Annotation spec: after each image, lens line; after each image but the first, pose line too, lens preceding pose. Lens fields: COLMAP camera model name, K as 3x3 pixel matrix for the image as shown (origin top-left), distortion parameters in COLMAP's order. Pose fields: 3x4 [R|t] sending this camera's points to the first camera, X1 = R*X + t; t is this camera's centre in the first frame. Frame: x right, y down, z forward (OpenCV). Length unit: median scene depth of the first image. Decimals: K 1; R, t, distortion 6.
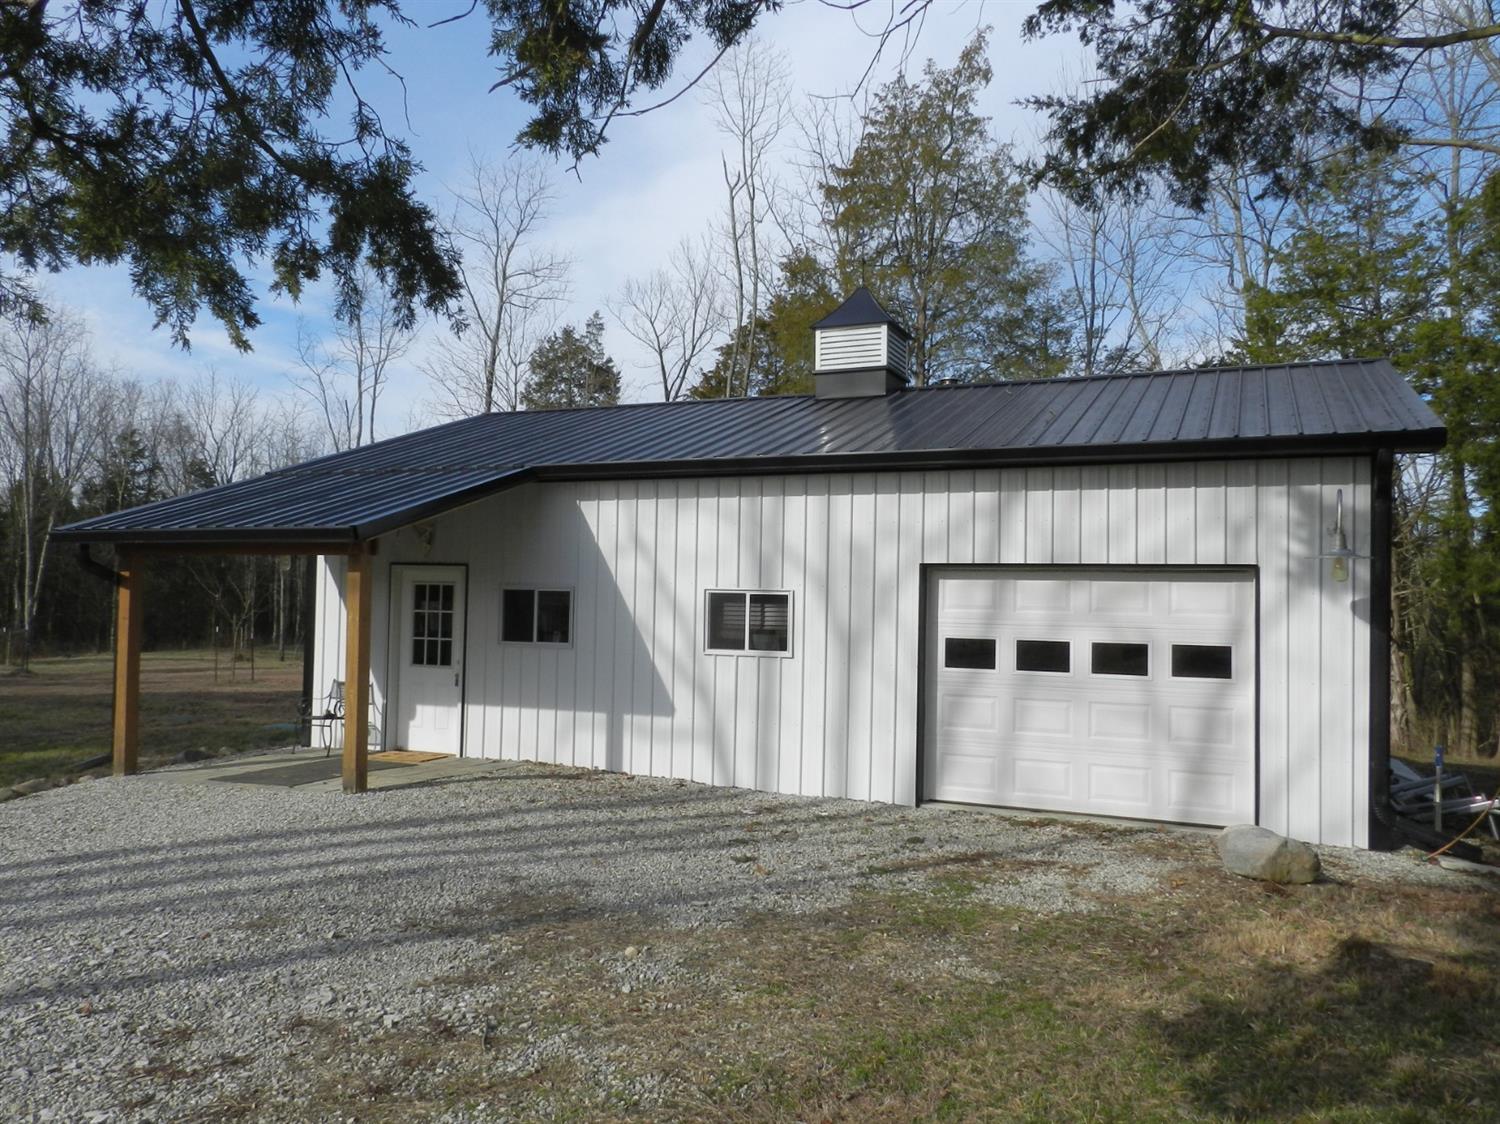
lens RADIAL K [[1141.4, 0, 743.2], [0, 1141.4, 564.8], [0, 0, 1]] dist [0.024908, -0.011580]
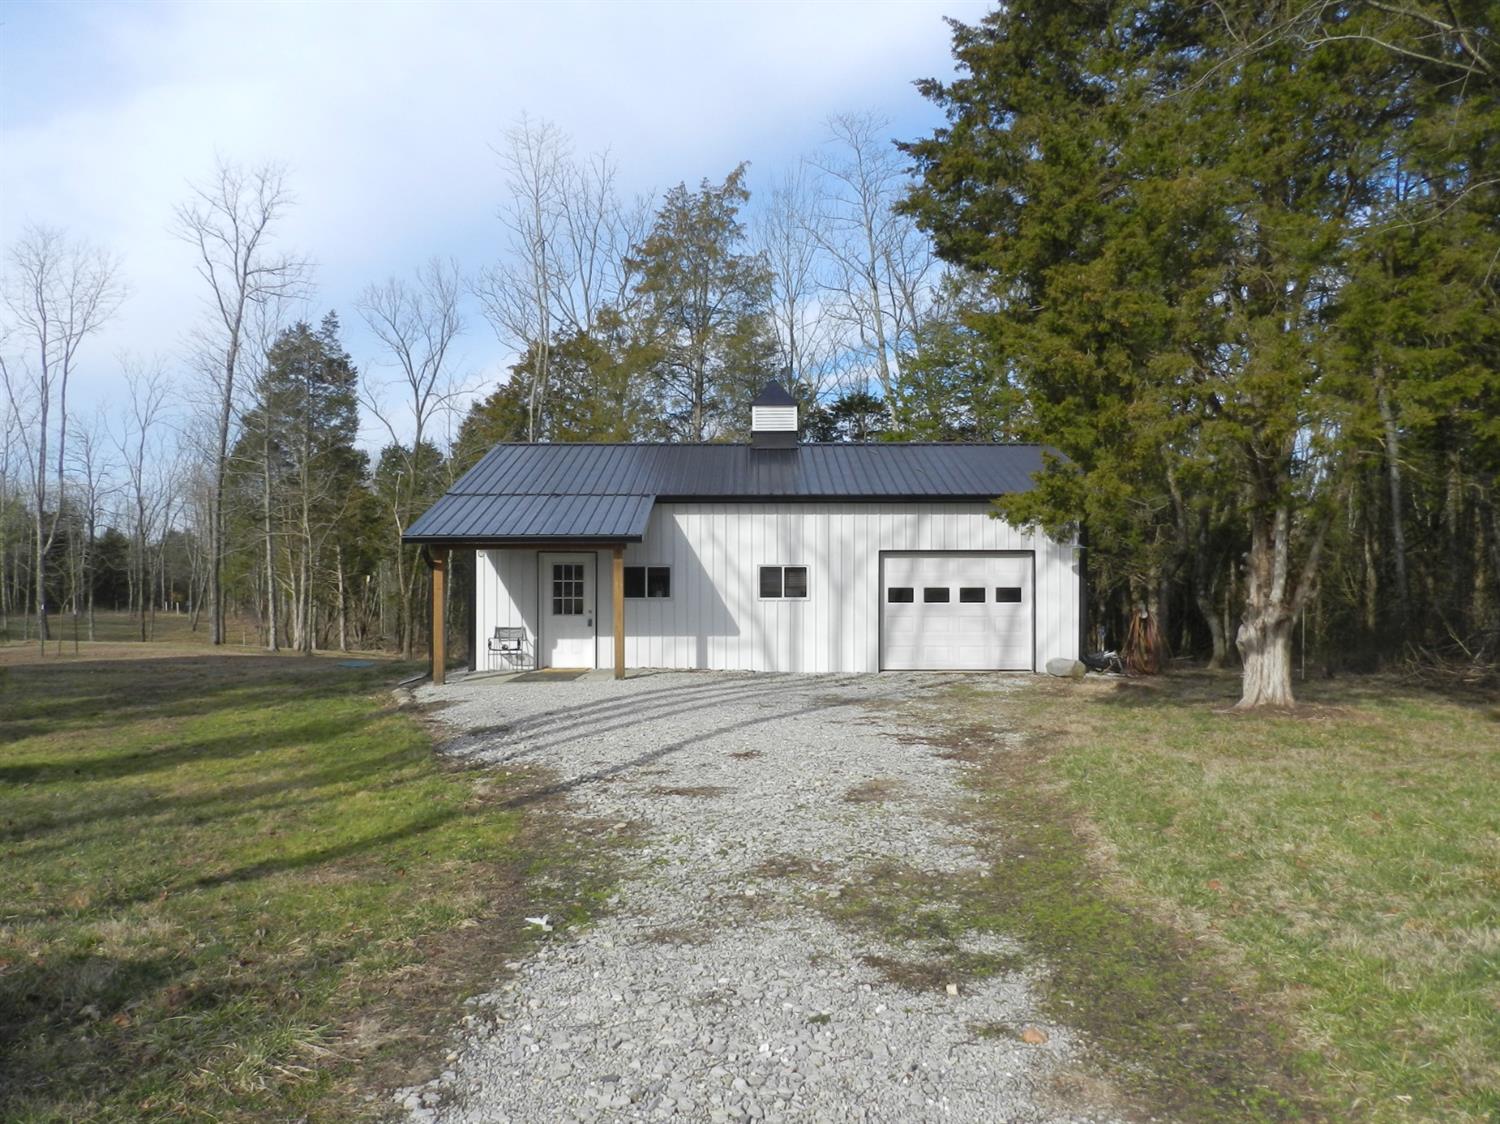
lens RADIAL K [[1141.4, 0, 747.2], [0, 1141.4, 557.3], [0, 0, 1]] dist [0.024908, -0.011580]
pose [[0.917073, -0.014856, 0.398442, -0.750841], [0.005454, 0.999680, 0.024719, -0.034480], [-0.398682, -0.020496, 0.916860, -0.638711]]
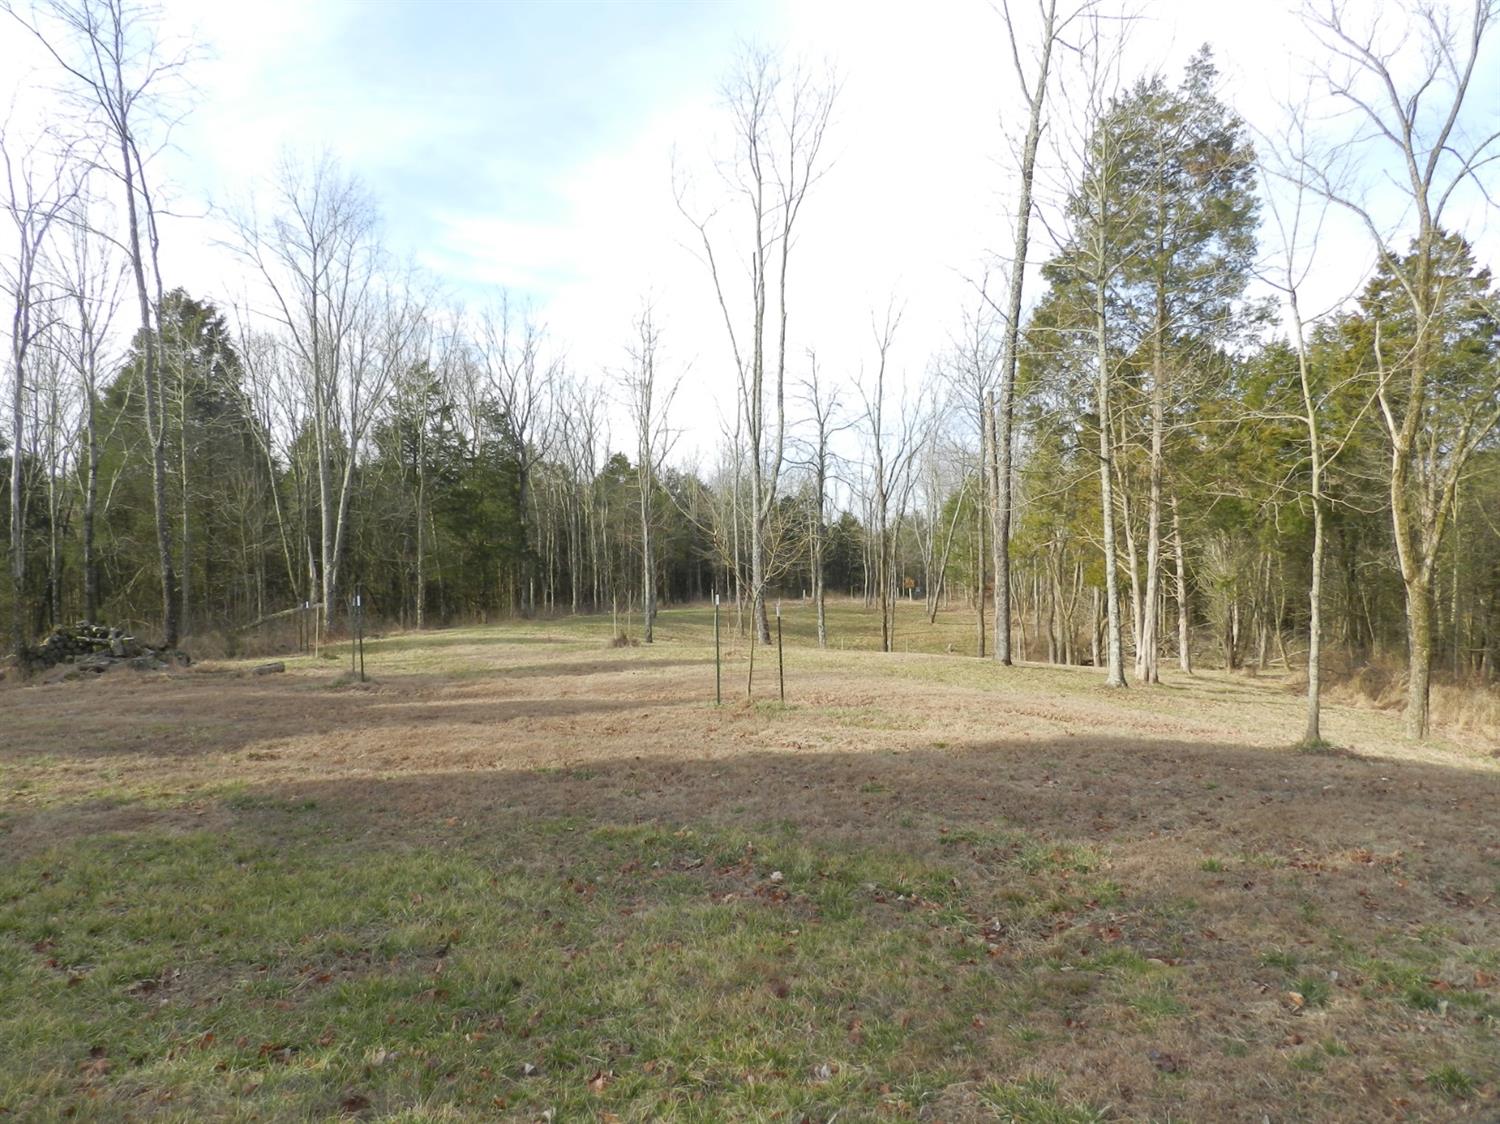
lens RADIAL K [[1141.4, 0, 744.8], [0, 1141.4, 565.5], [0, 0, 1]] dist [0.024908, -0.011580]
pose [[0.982616, -0.024015, -0.184091, -0.942676], [0.030429, 0.999021, 0.032096, 0.068579], [0.183140, -0.037140, 0.982385, 1.361820]]
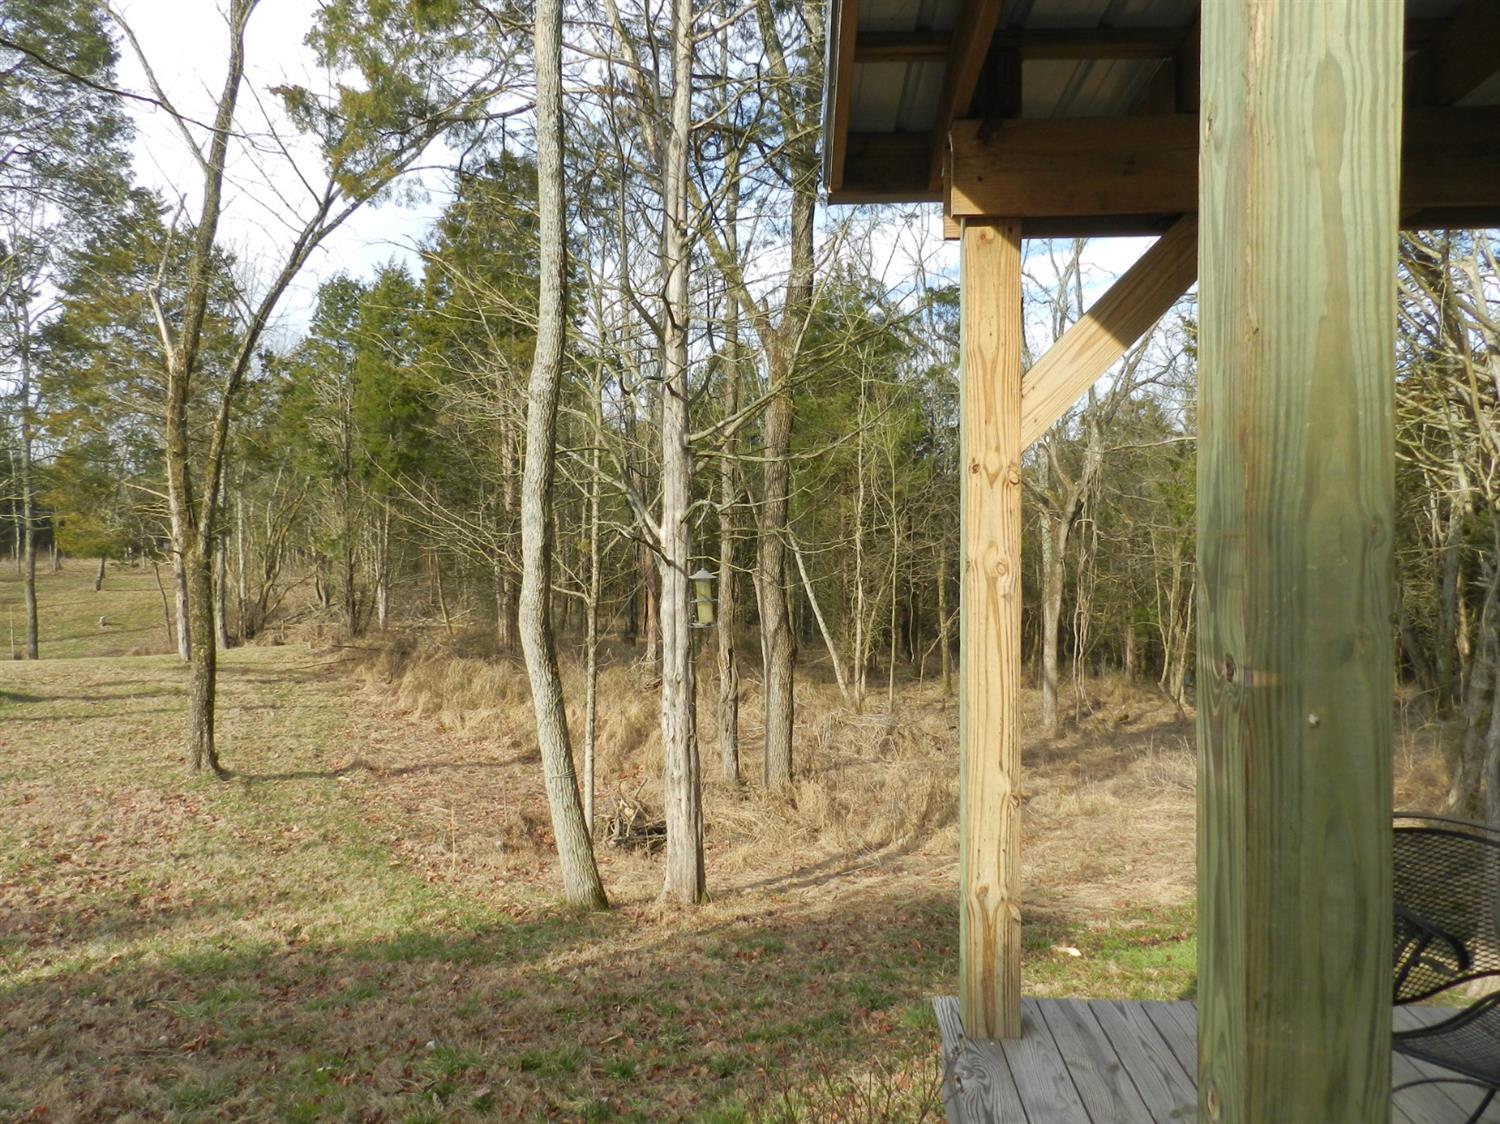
lens RADIAL K [[1141.4, 0, 755.2], [0, 1141.4, 560.3], [0, 0, 1]] dist [0.024908, -0.011580]
pose [[0.931072, -0.041848, 0.362428, -0.171263], [0.012158, 0.996407, 0.083816, 0.088899], [-0.364633, -0.073632, 0.928235, 1.855164]]
